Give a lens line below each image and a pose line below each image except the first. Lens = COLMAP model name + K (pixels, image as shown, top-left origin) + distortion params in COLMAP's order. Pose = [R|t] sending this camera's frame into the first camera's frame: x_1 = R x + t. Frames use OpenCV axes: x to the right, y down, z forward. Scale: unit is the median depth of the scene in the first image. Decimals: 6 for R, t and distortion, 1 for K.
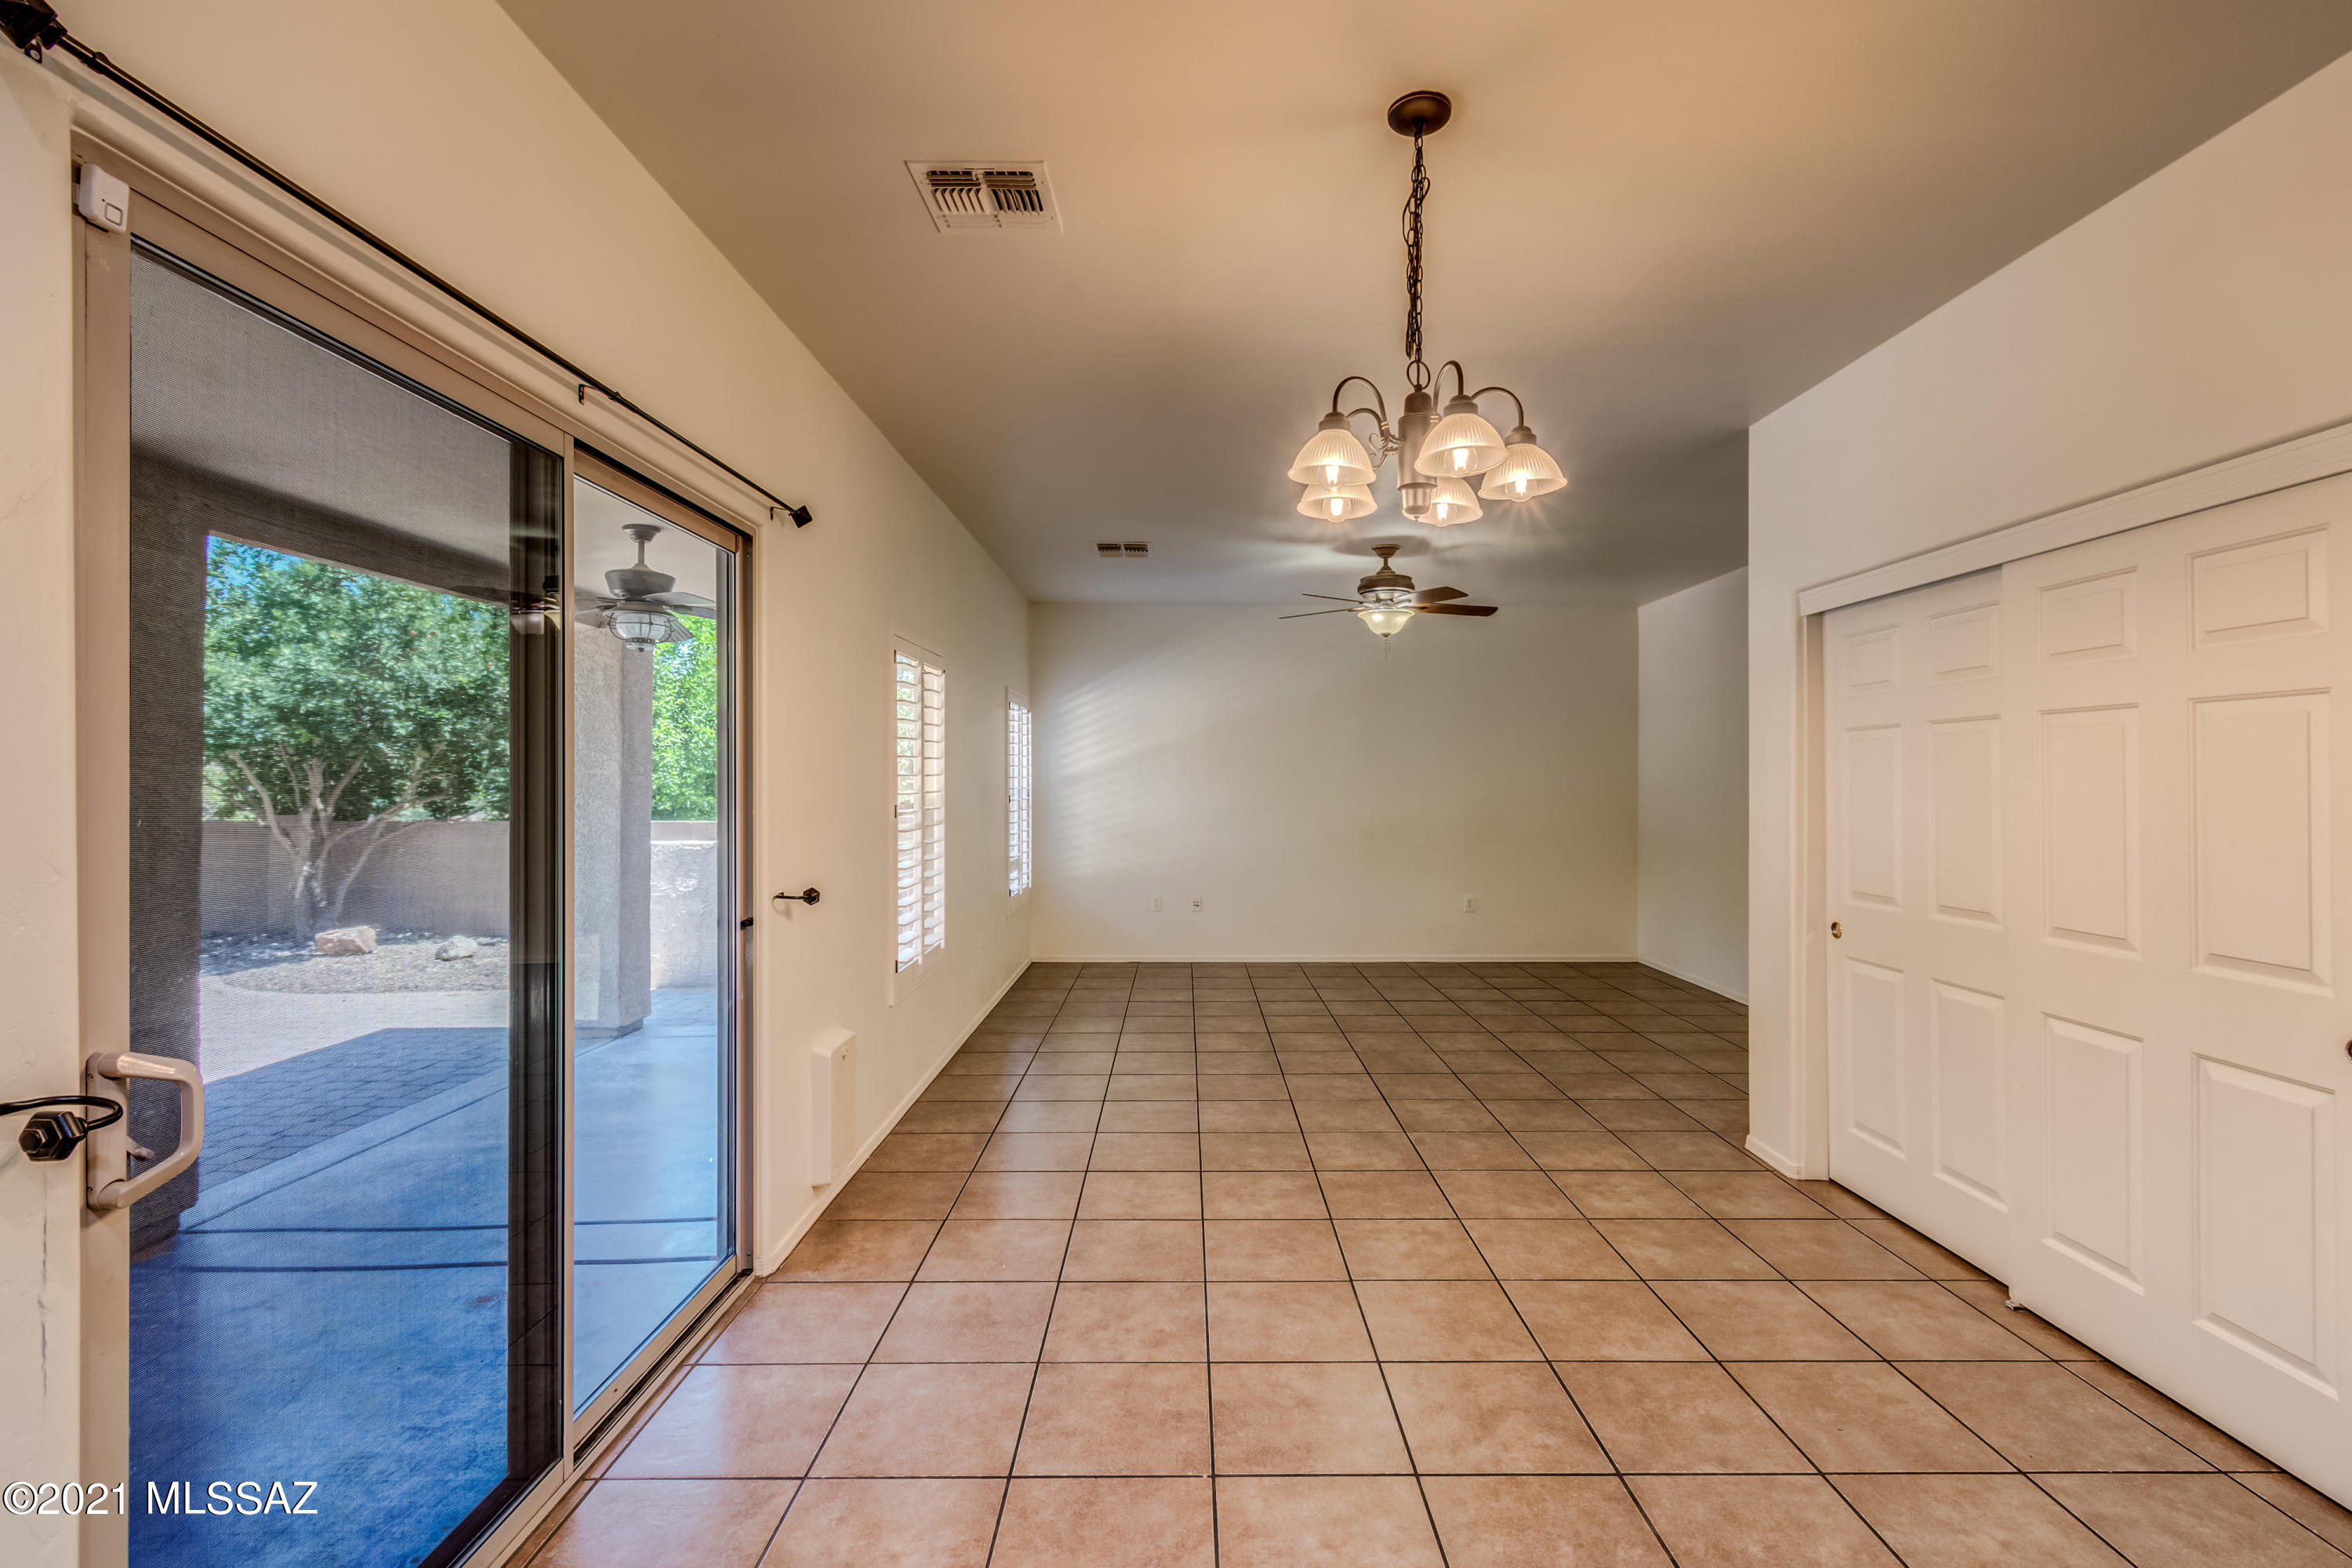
lens RADIAL K [[1040.2, 0, 1192.3], [0, 1040.2, 774.1], [0, 0, 1]] dist [-0.001039, 0.000302]
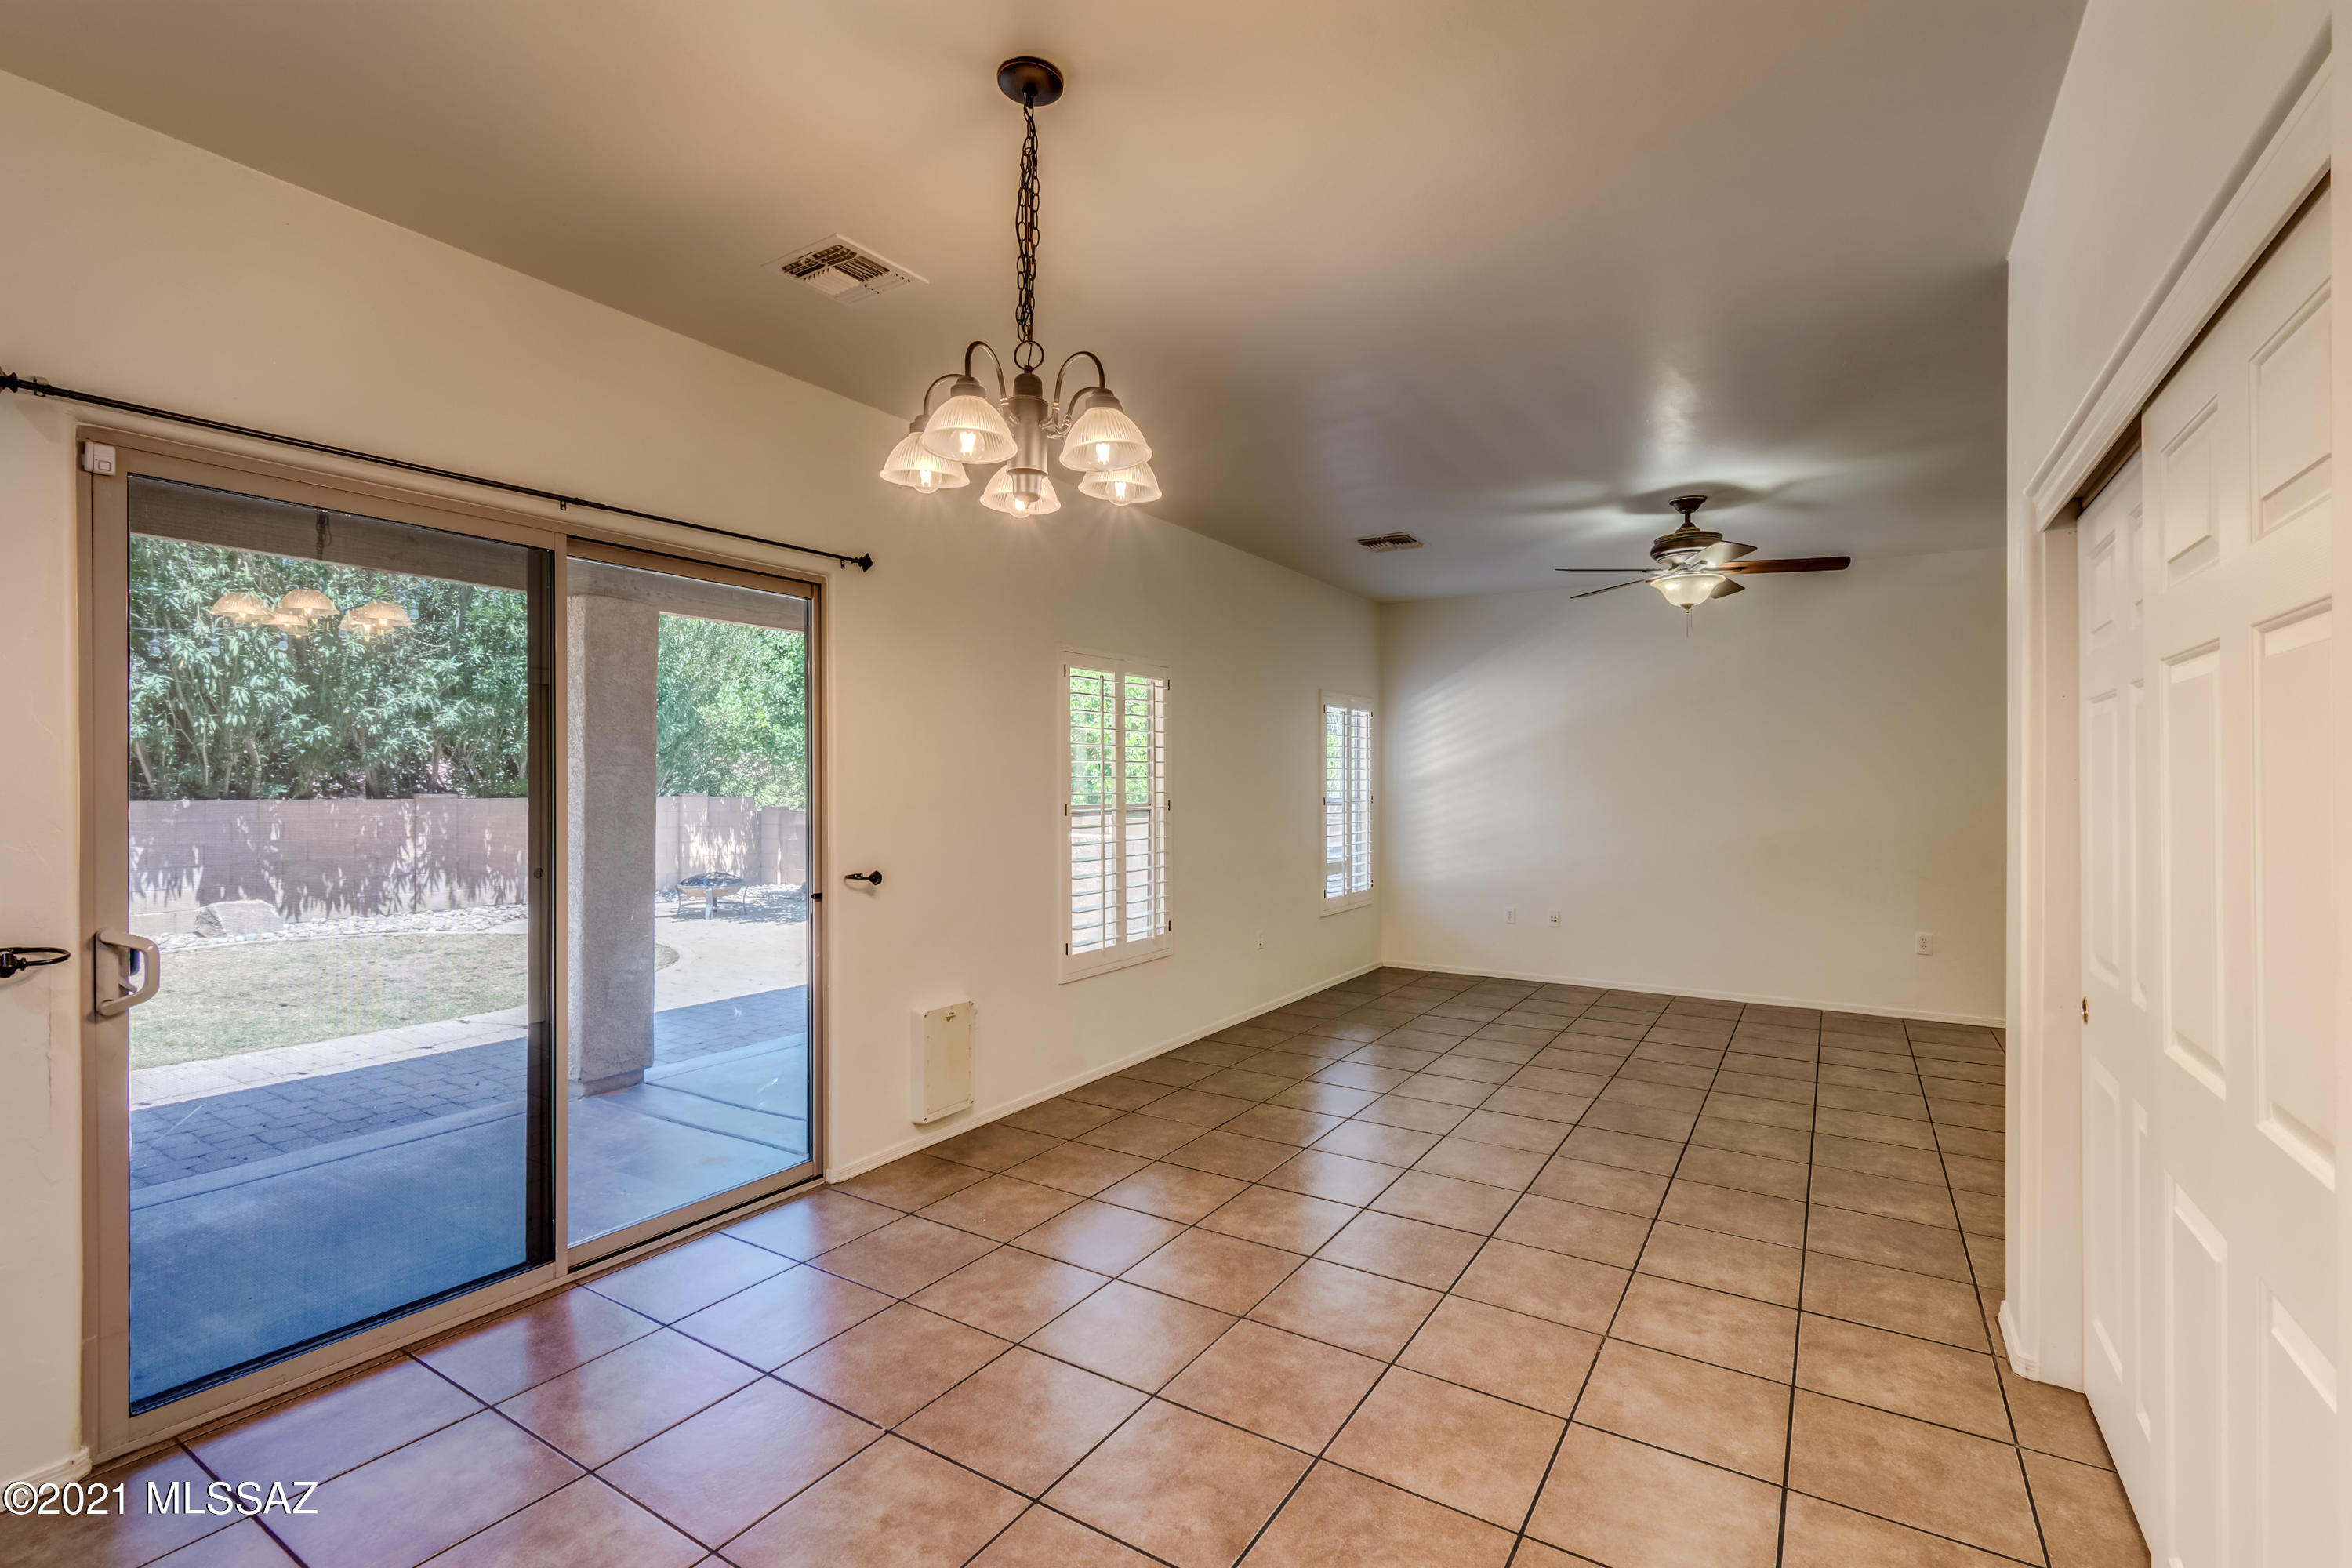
lens RADIAL K [[1036.2, 0, 1194.0], [0, 1036.2, 783.7], [0, 0, 1]] dist [0.001061, -0.000618]
pose [[0.845514, 0.000130, -0.533954, 0.435038], [0.002815, 0.999985, 0.004700, 0.003099], [0.533947, -0.005477, 0.845501, 0.138257]]
